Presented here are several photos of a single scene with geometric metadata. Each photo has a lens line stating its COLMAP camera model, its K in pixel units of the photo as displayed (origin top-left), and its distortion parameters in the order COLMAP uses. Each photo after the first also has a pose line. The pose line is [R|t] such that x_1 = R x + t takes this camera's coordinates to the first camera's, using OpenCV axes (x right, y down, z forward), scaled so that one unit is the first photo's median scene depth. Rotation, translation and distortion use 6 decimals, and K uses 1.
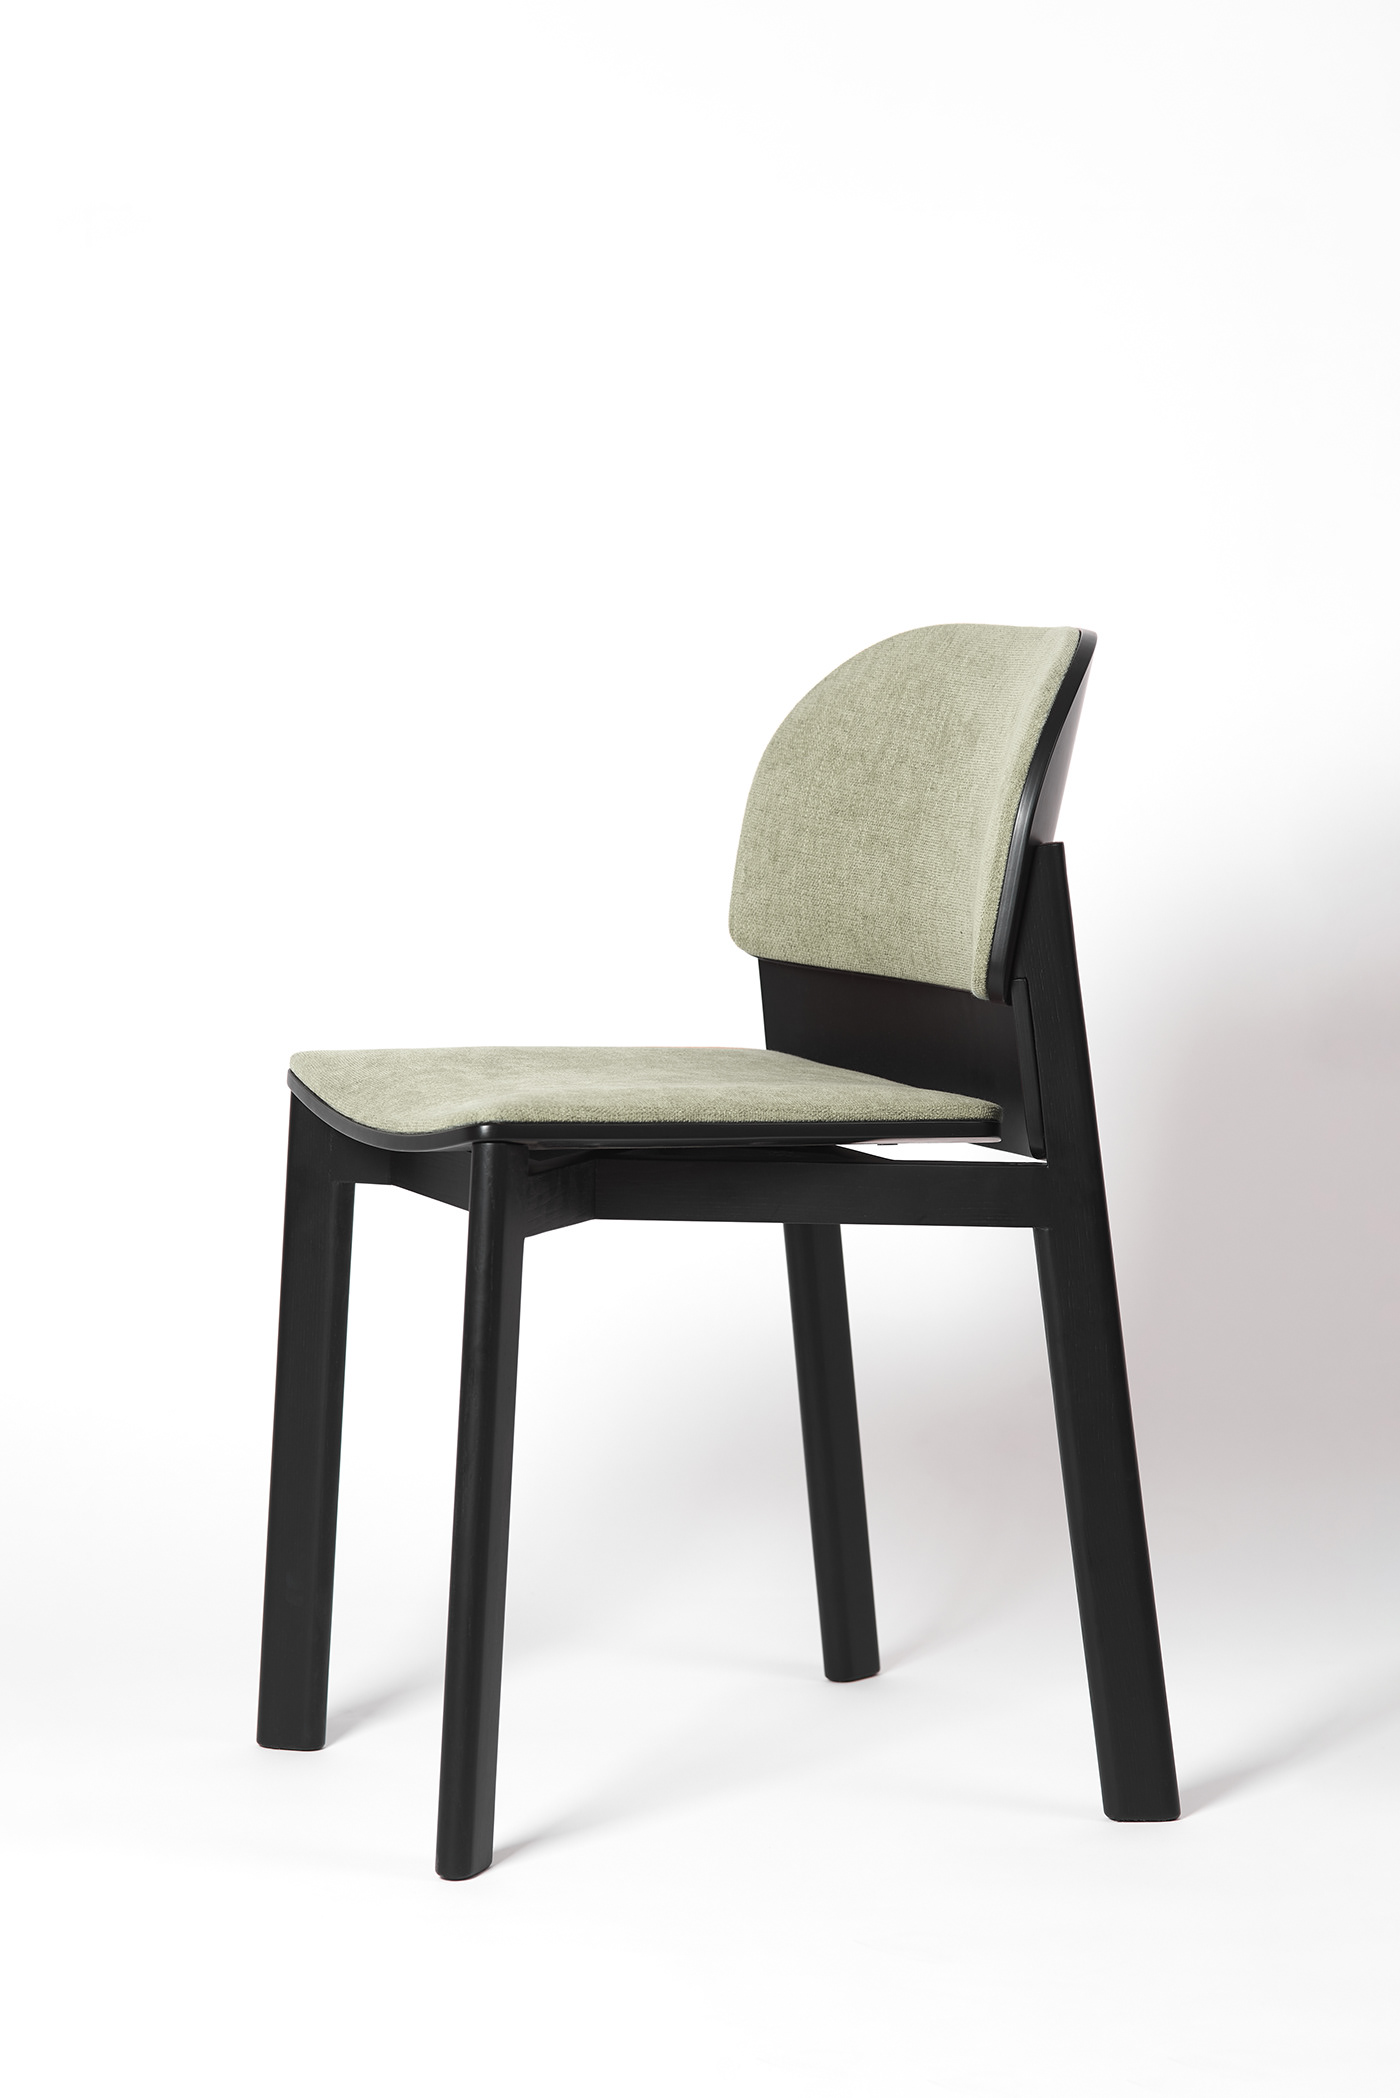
lens RADIAL K [[7034.4, 0, 699.8], [0, 7034.4, 1048.8], [0, 0, 1]] dist [0.106882, 0.000000]
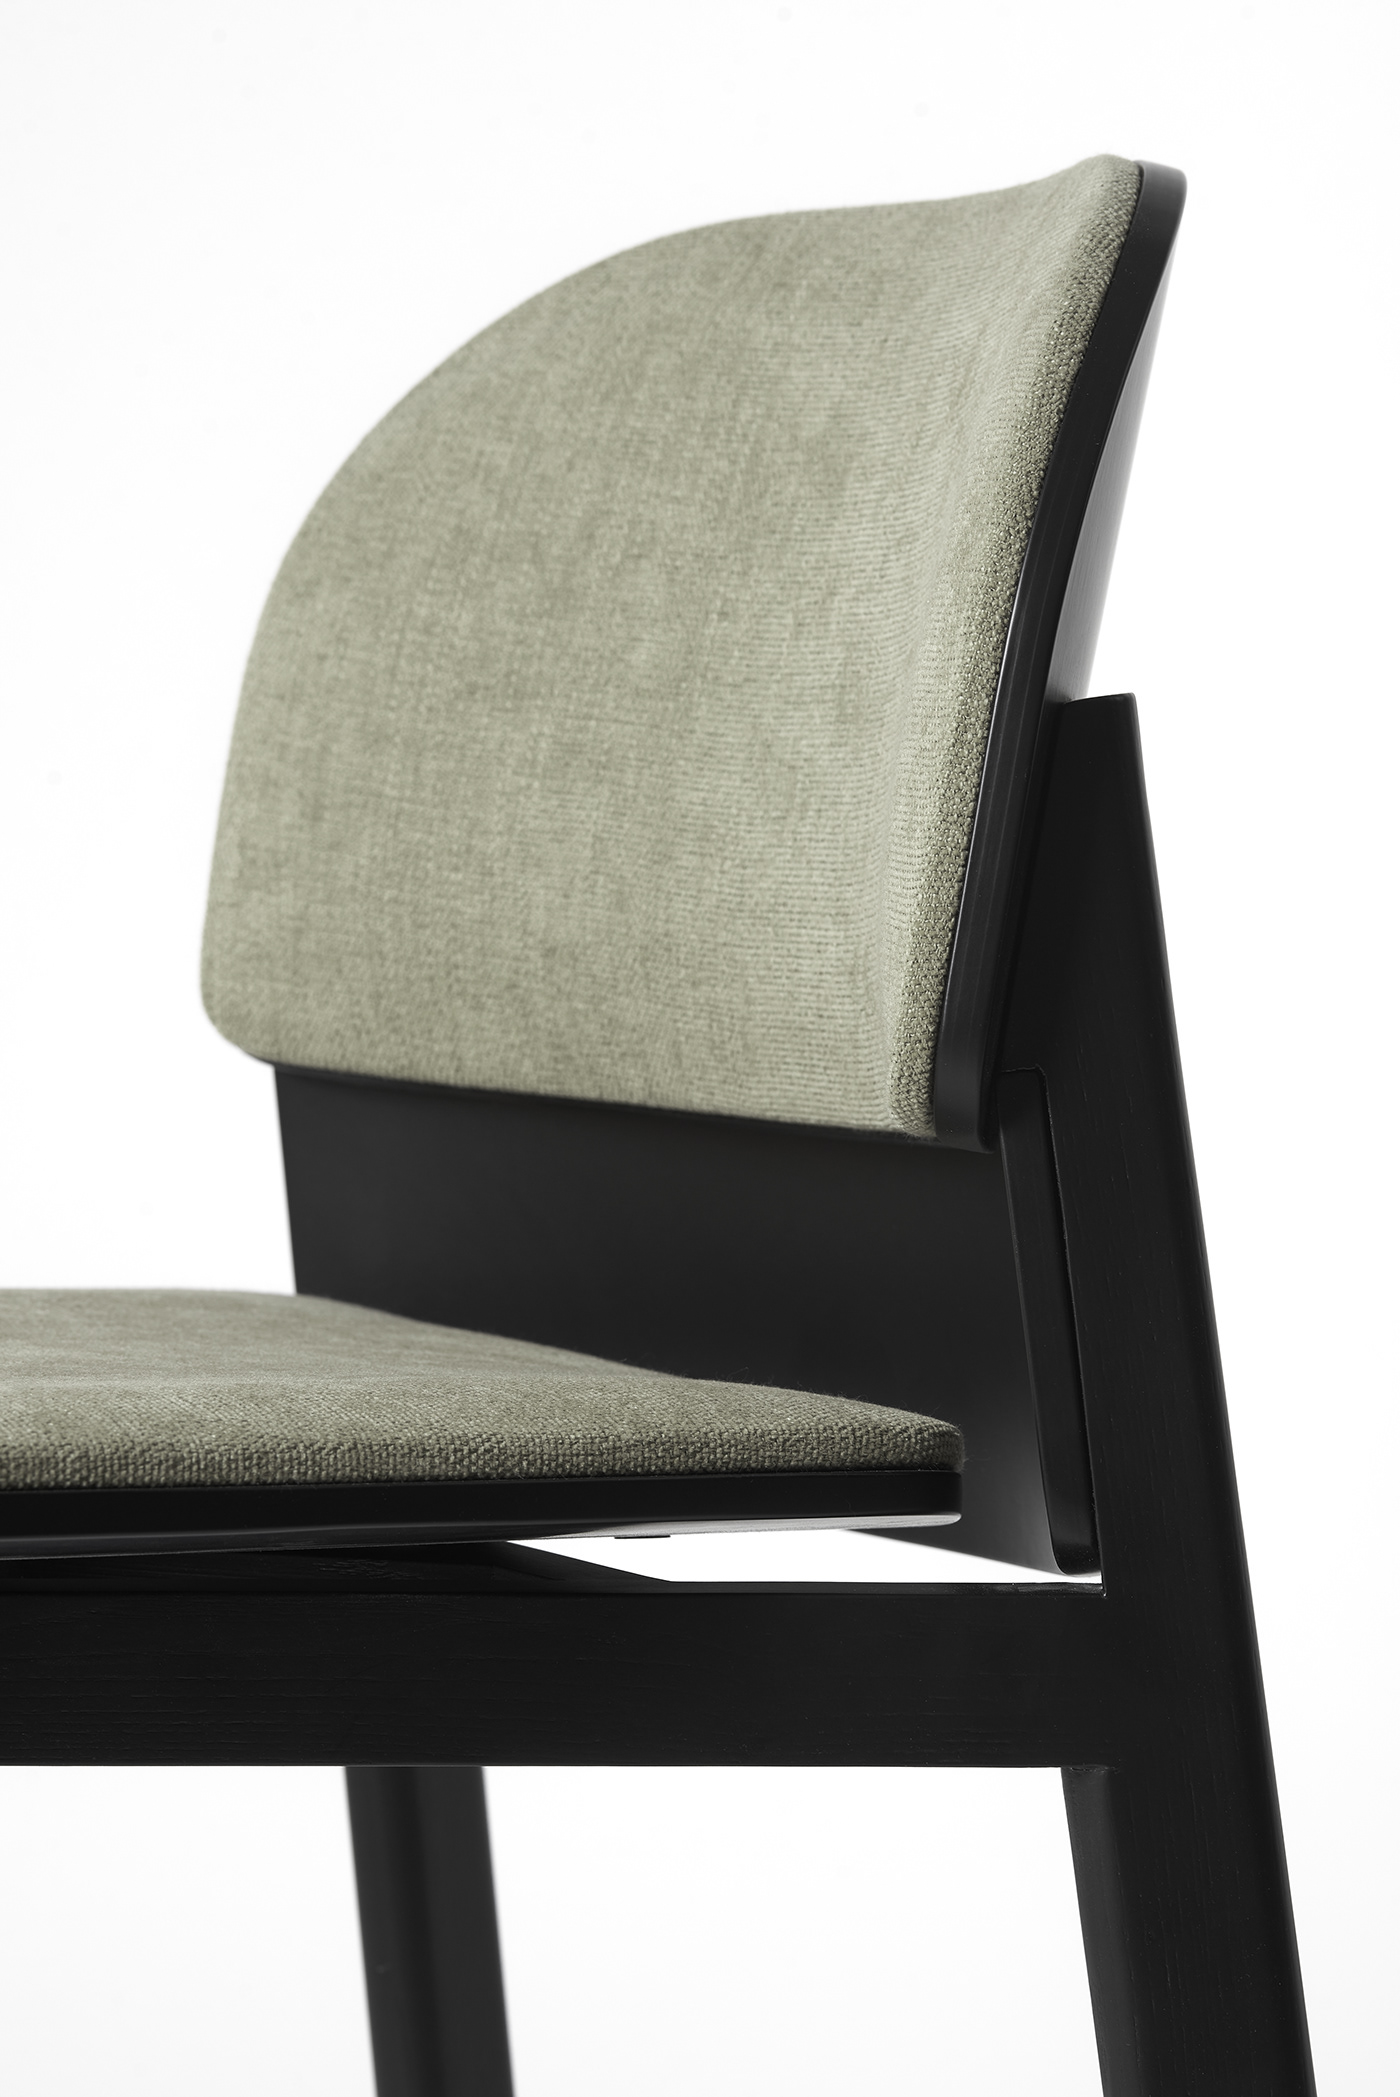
lens RADIAL K [[7031.1, 0, 708.4], [0, 7031.1, 1041.8], [0, 0, 1]] dist [0.106882, 0.000000]
pose [[0.996672, -0.007359, 0.081180, 0.000416], [0.011180, 0.998846, -0.046713, 0.004766], [-0.080743, 0.047465, 0.995604, 0.607655]]
